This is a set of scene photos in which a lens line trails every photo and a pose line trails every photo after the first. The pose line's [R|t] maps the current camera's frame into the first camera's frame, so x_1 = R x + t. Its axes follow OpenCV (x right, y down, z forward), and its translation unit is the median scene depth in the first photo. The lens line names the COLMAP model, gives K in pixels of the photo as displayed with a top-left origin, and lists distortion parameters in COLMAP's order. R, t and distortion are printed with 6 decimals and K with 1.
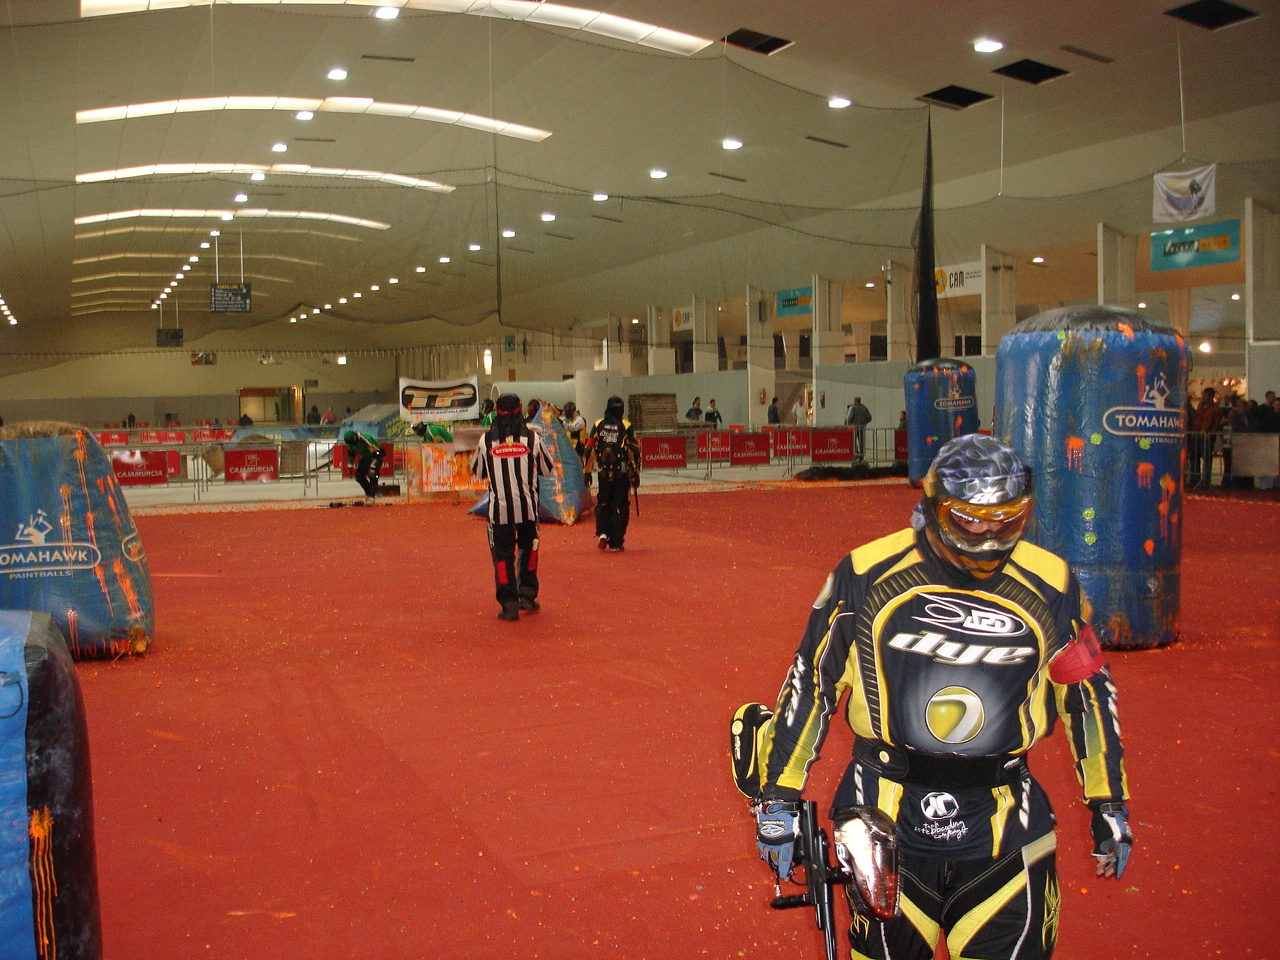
lens RADIAL K [[1398.5, 0, 640.0], [0, 1398.5, 480.0], [0, 0, 1]] dist [0.004481, -0.331605]
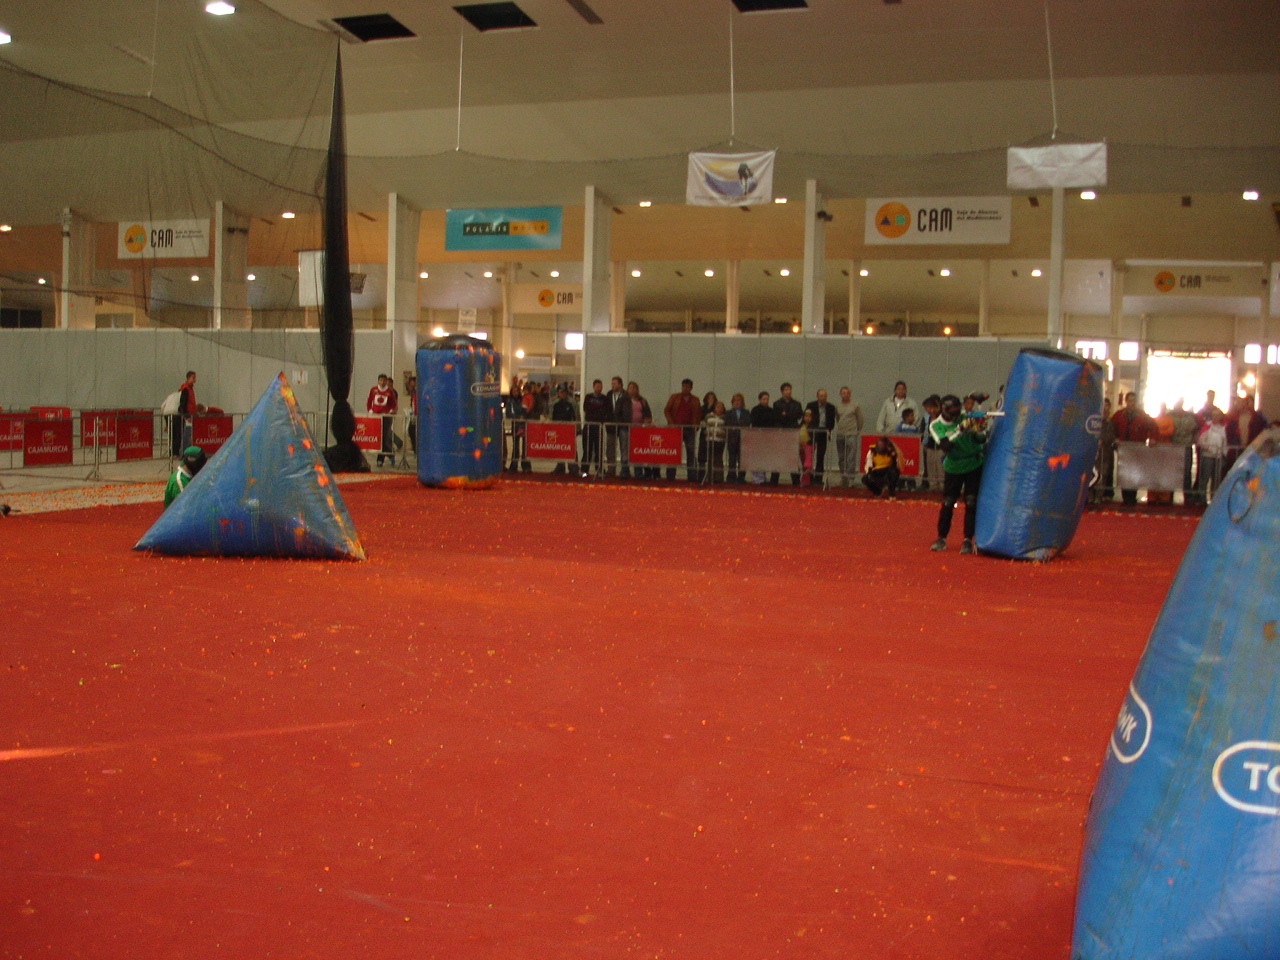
lens RADIAL K [[1430.0, 0, 640.0], [0, 1430.0, 480.0], [0, 0, 1]] dist [-0.069727, -0.212994]
pose [[0.701763, -0.014798, 0.712256, -0.349121], [0.005631, 0.999868, 0.015226, -0.012329], [-0.712388, -0.006674, 0.701754, 0.340400]]
